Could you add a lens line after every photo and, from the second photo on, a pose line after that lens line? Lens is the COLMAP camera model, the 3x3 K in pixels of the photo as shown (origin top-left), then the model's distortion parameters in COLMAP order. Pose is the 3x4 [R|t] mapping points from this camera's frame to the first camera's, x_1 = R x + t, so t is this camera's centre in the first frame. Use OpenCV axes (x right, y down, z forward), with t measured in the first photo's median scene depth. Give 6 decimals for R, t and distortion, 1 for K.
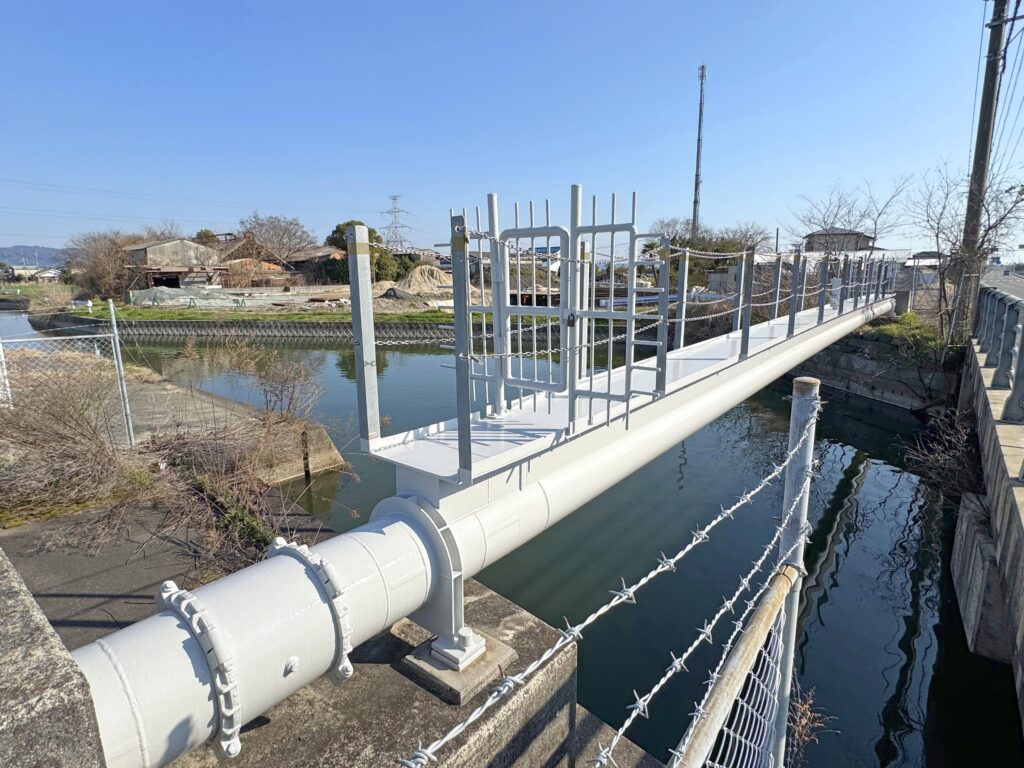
lens RADIAL K [[538.3, 0, 513.9], [0, 538.3, 384.6], [0, 0, 1]] dist [-0.003589, -0.000635]
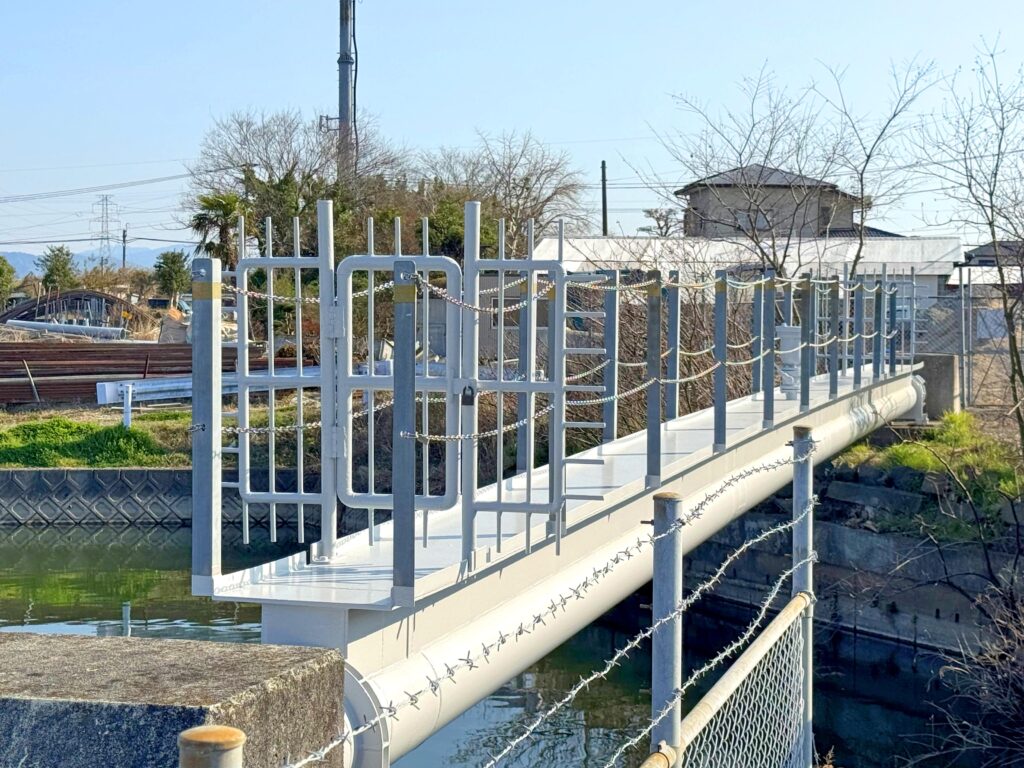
lens RADIAL K [[2082.9, 0, 511.6], [0, 2082.9, 384.6], [0, 0, 1]] dist [0.047860, 0.000000]
pose [[0.917957, -0.001190, 0.396678, -0.179371], [0.063457, 0.987558, -0.143885, 0.049852], [-0.391571, 0.157253, 0.906611, -0.281432]]
